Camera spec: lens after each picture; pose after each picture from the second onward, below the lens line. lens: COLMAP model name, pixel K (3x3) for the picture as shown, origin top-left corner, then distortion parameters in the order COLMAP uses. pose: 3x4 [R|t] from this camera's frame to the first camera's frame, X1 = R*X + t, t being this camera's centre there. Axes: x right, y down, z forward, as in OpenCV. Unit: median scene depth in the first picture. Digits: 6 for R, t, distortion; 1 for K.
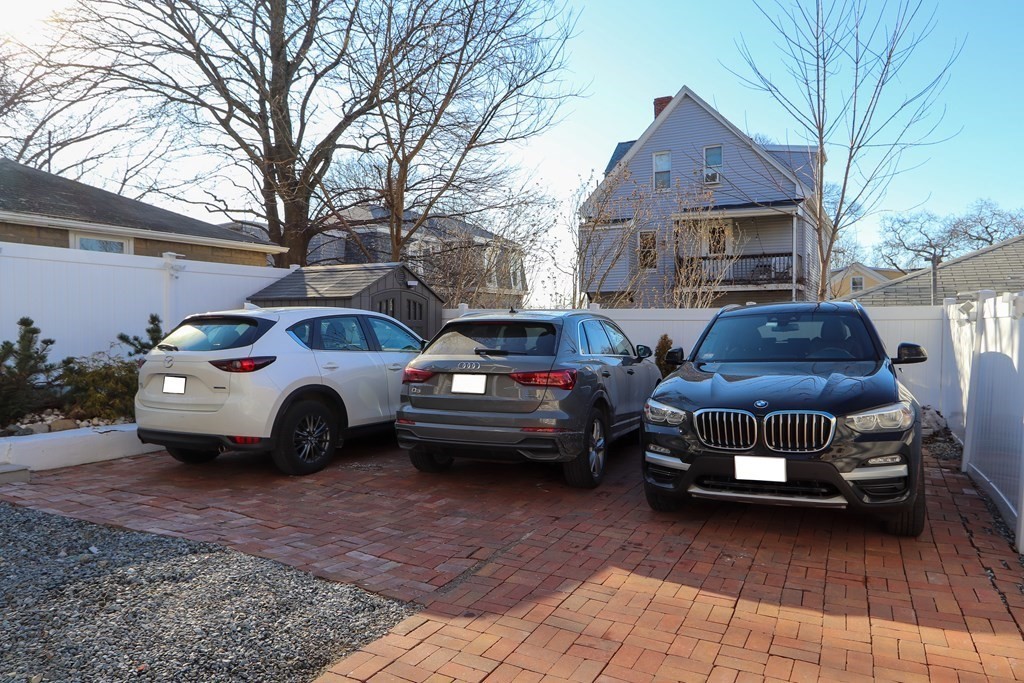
lens RADIAL K [[673.8, 0, 512.0], [0, 673.8, 341.5], [0, 0, 1]] dist [-0.023309, -0.002735]
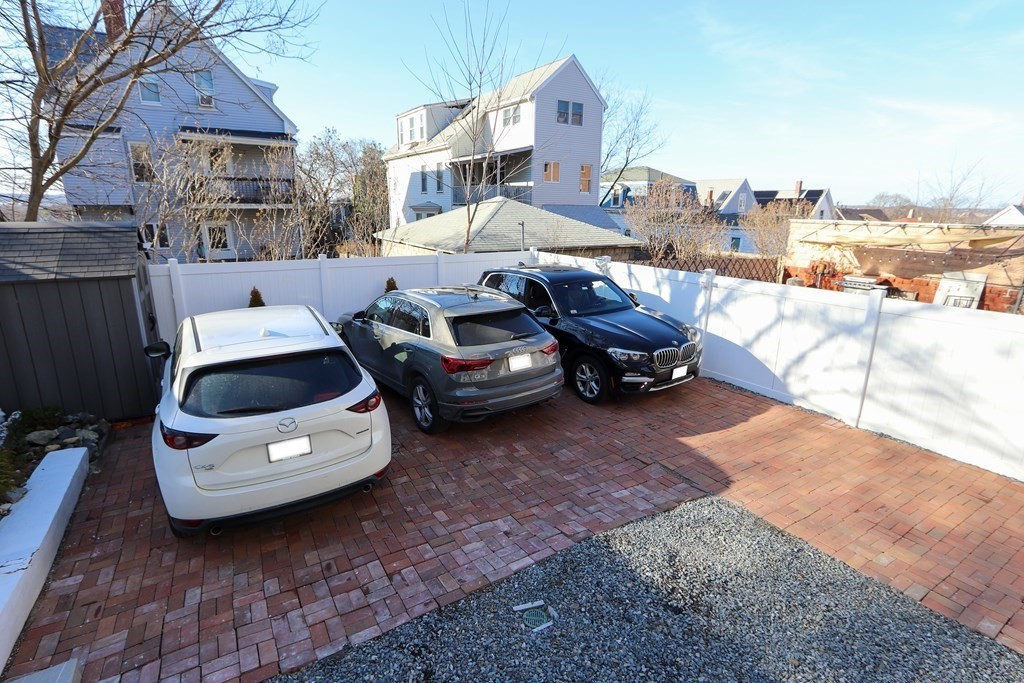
lens RADIAL K [[500.2, 0, 512.0], [0, 500.2, 341.5], [0, 0, 1]] dist [-0.004369, 0.000056]
pose [[0.508938, -0.217420, 0.832893, -1.201492], [0.013872, 0.969522, 0.244610, -0.302599], [-0.860691, -0.112938, 0.496443, 0.650945]]
